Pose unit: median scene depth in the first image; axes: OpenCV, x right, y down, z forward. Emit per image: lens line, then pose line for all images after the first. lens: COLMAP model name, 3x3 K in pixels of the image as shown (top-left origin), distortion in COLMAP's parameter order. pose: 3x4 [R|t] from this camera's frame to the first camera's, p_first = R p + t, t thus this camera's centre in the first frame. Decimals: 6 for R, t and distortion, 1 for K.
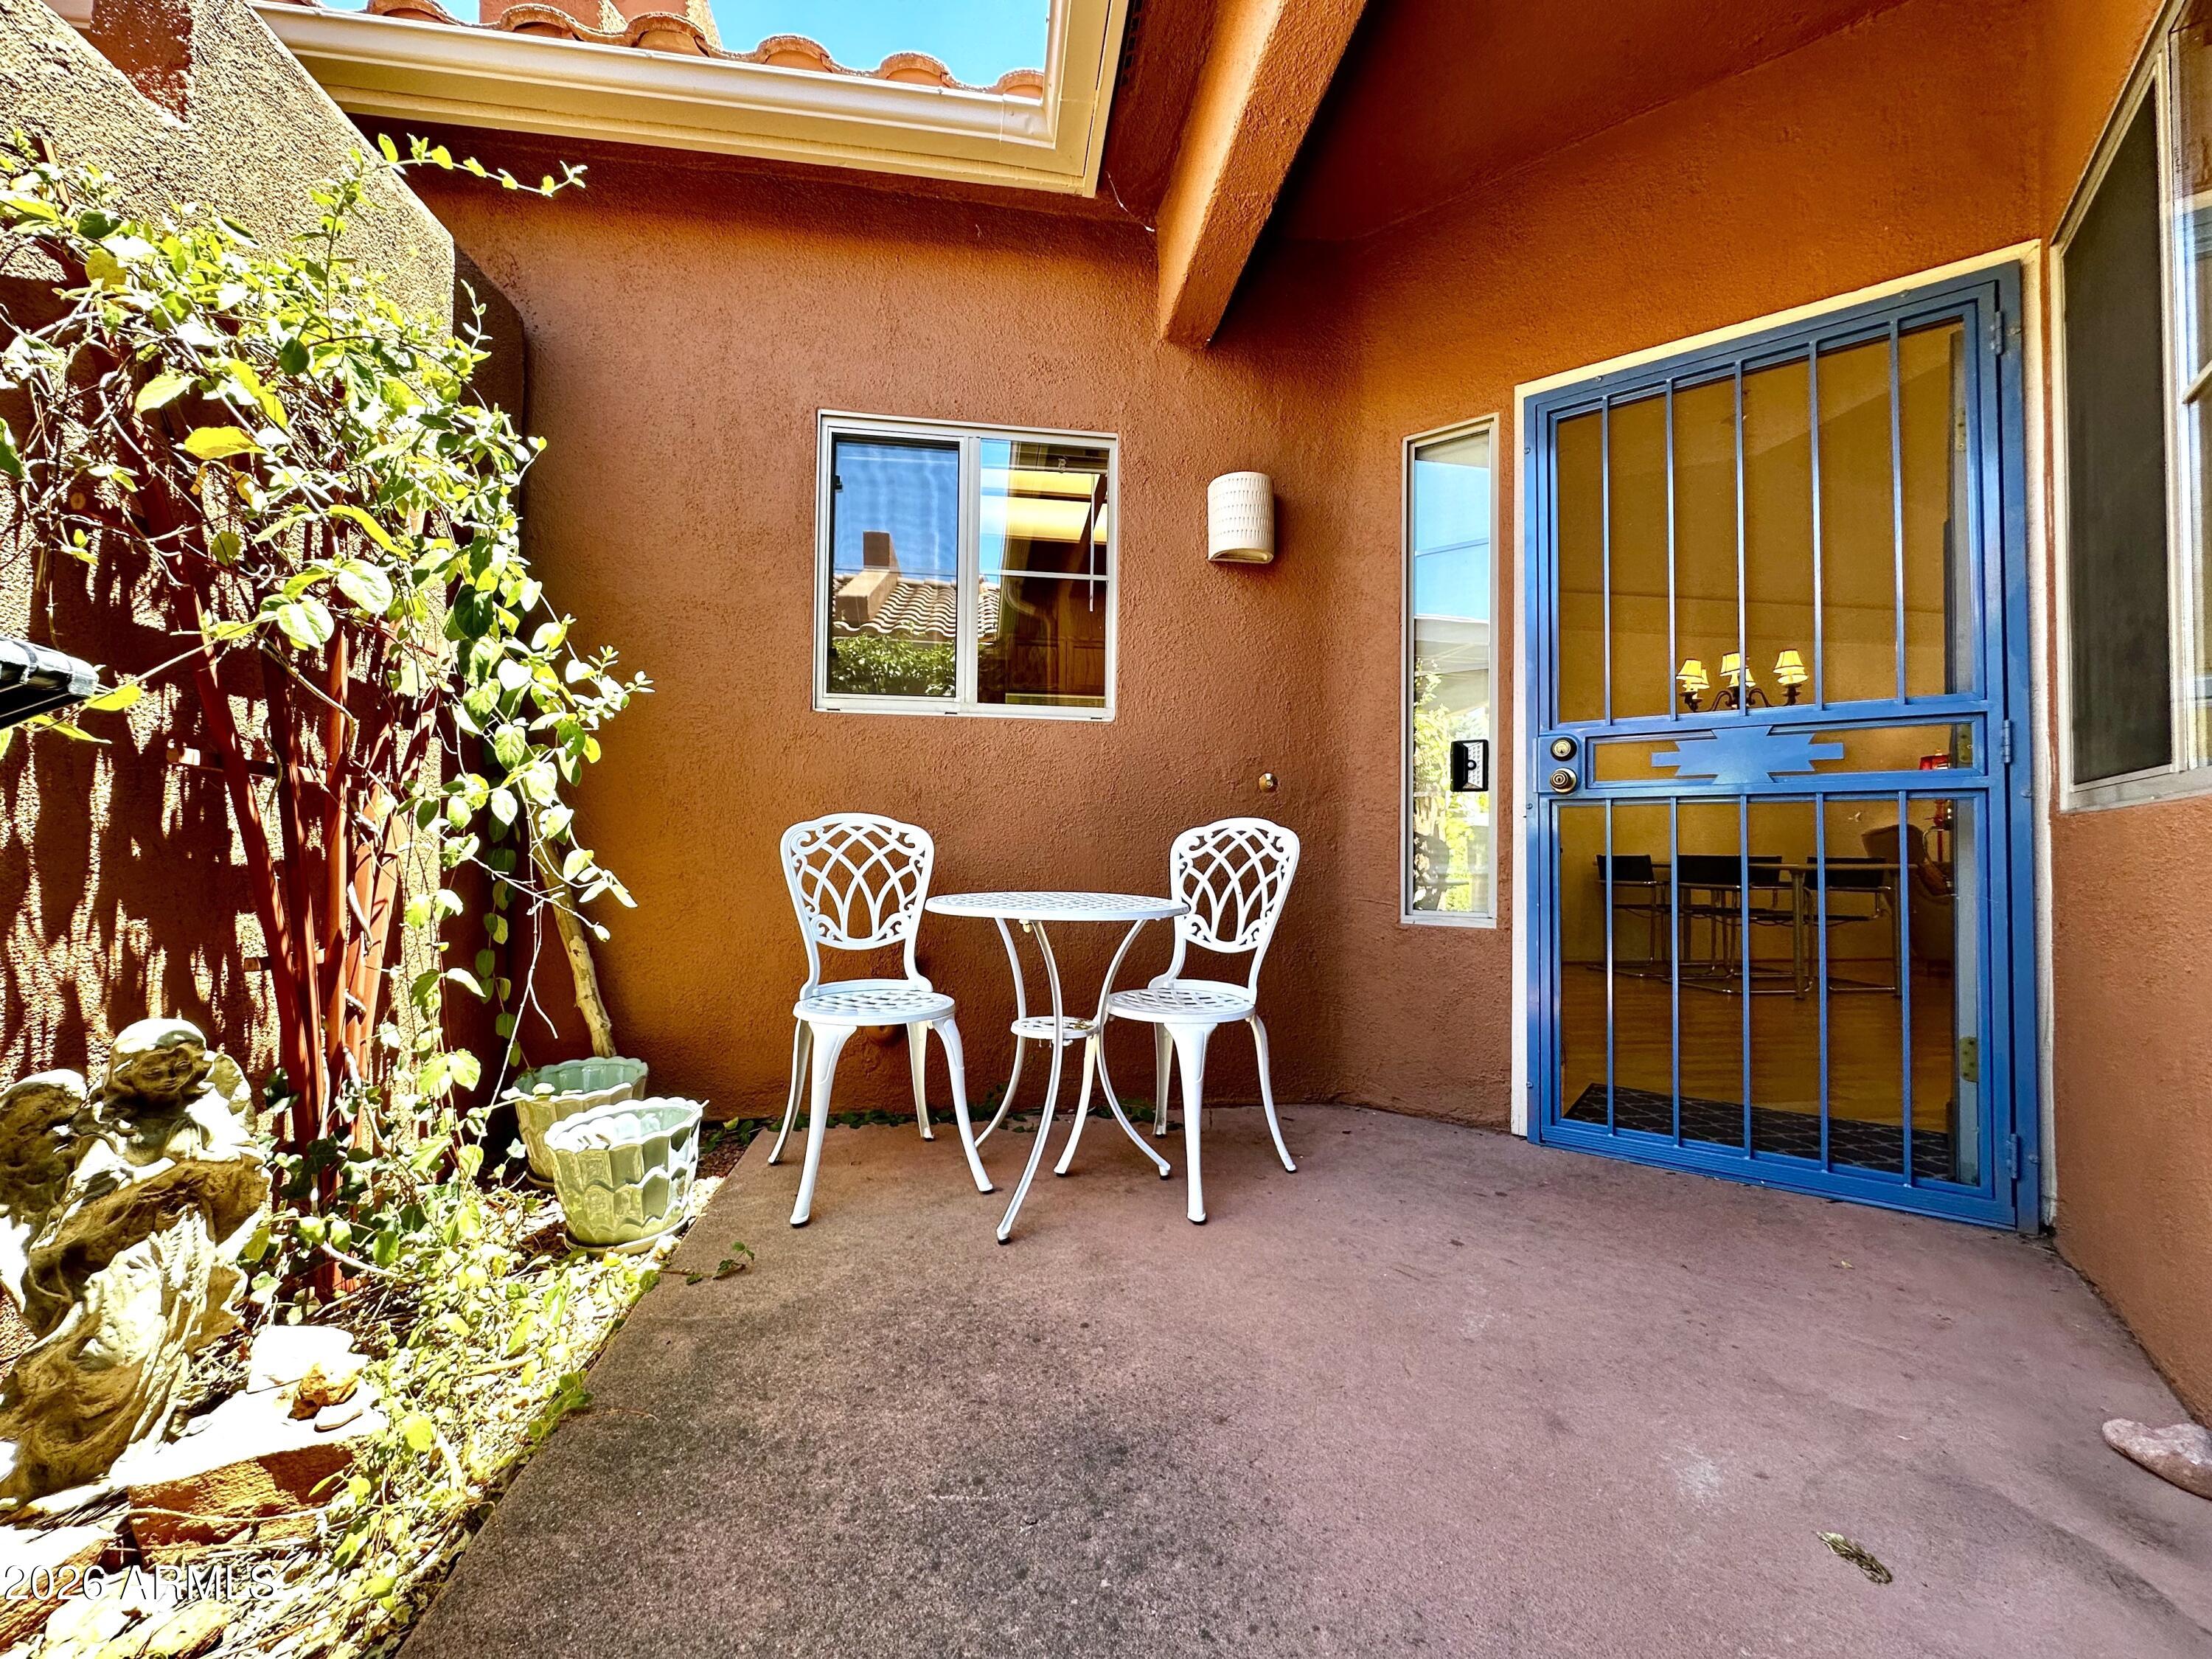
lens RADIAL K [[883.8, 0, 1106.0], [0, 883.8, 829.5], [0, 0, 1]] dist [-0.001569, -0.000087]
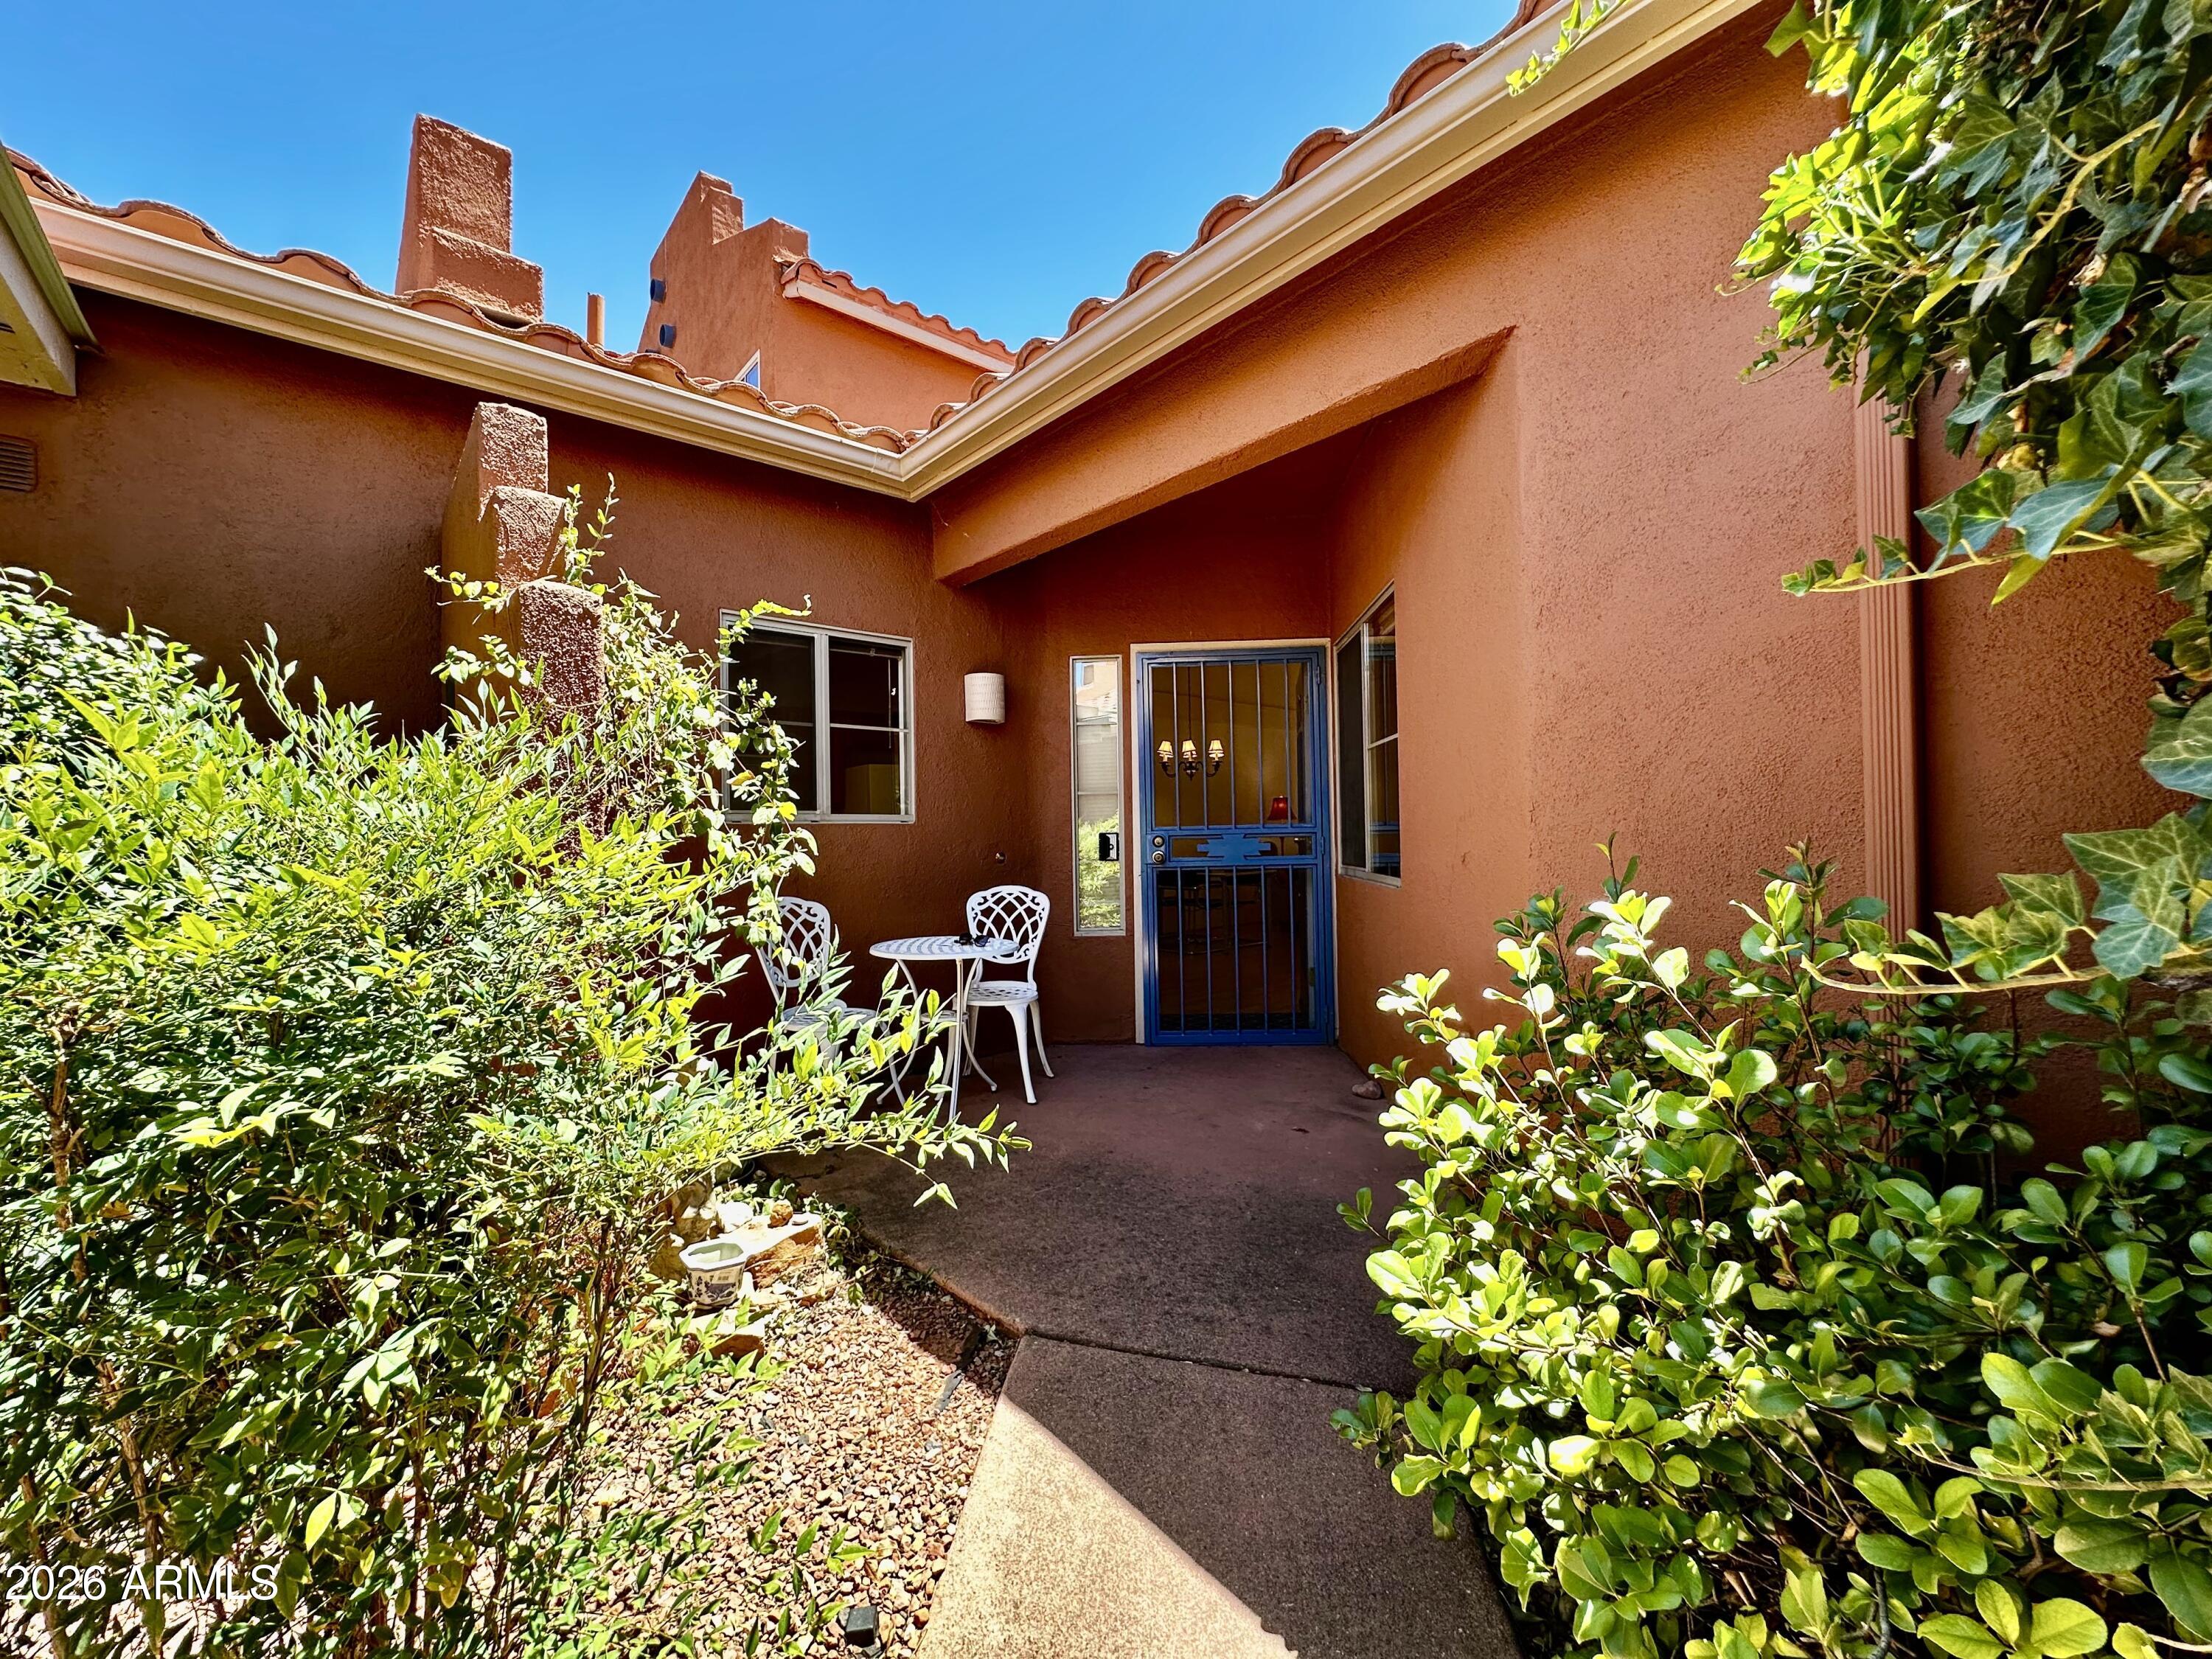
lens RADIAL K [[883.8, 0, 1106.0], [0, 883.8, 829.5], [0, 0, 1]] dist [-0.001569, -0.000087]
pose [[0.838336, -0.021353, 0.544736, -0.631656], [0.015314, 0.999761, 0.015622, -0.147460], [-0.544939, -0.004755, 0.838462, -0.561931]]
